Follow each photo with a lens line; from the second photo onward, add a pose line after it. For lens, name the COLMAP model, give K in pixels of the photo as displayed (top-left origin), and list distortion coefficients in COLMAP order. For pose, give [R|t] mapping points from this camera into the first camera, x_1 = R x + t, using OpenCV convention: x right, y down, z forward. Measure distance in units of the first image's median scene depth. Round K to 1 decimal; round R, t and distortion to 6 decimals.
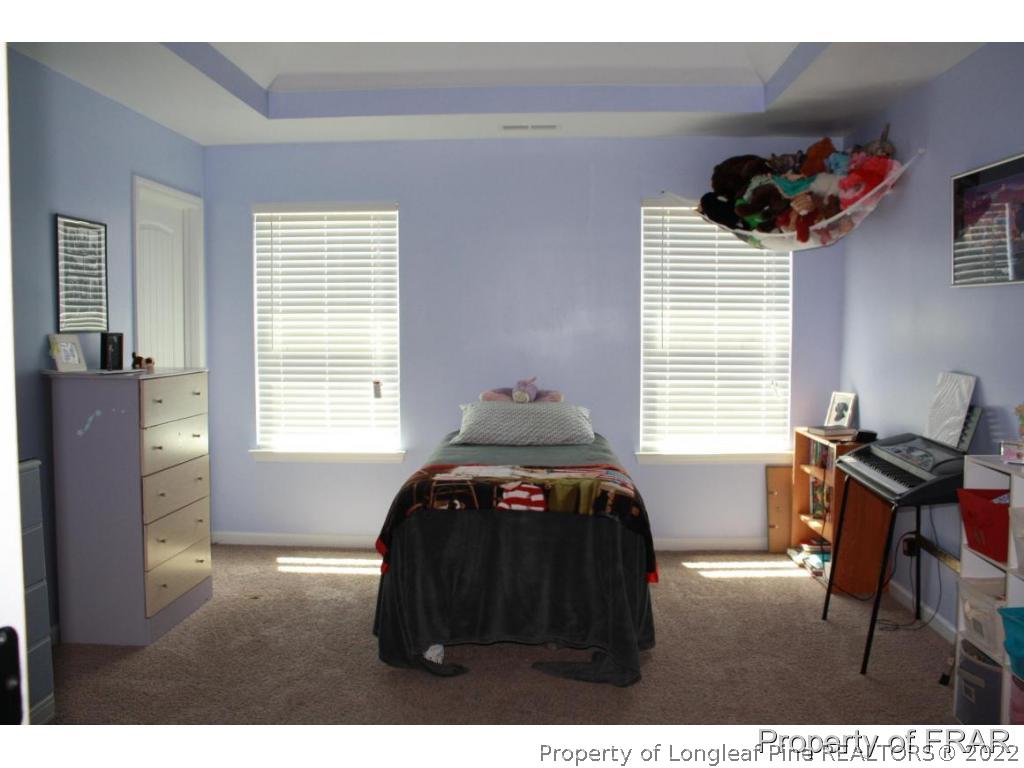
lens RADIAL K [[857.7, 0, 510.8], [0, 857.7, 375.6], [0, 0, 1]] dist [-0.148337, 0.133277]
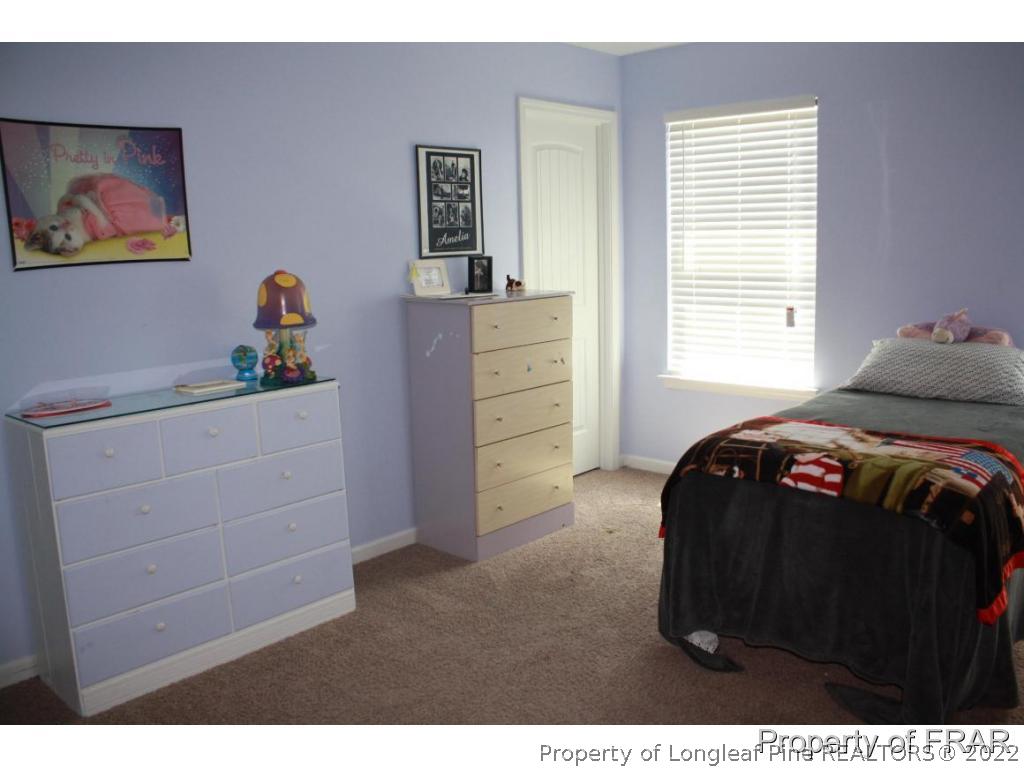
lens RADIAL K [[857.7, 0, 510.8], [0, 857.7, 375.6], [0, 0, 1]] dist [-0.148337, 0.133277]
pose [[0.781858, 0.077710, -0.618594, 0.196058], [-0.010072, 0.993646, 0.112095, -0.022202], [0.623375, -0.081412, 0.777673, 0.179583]]
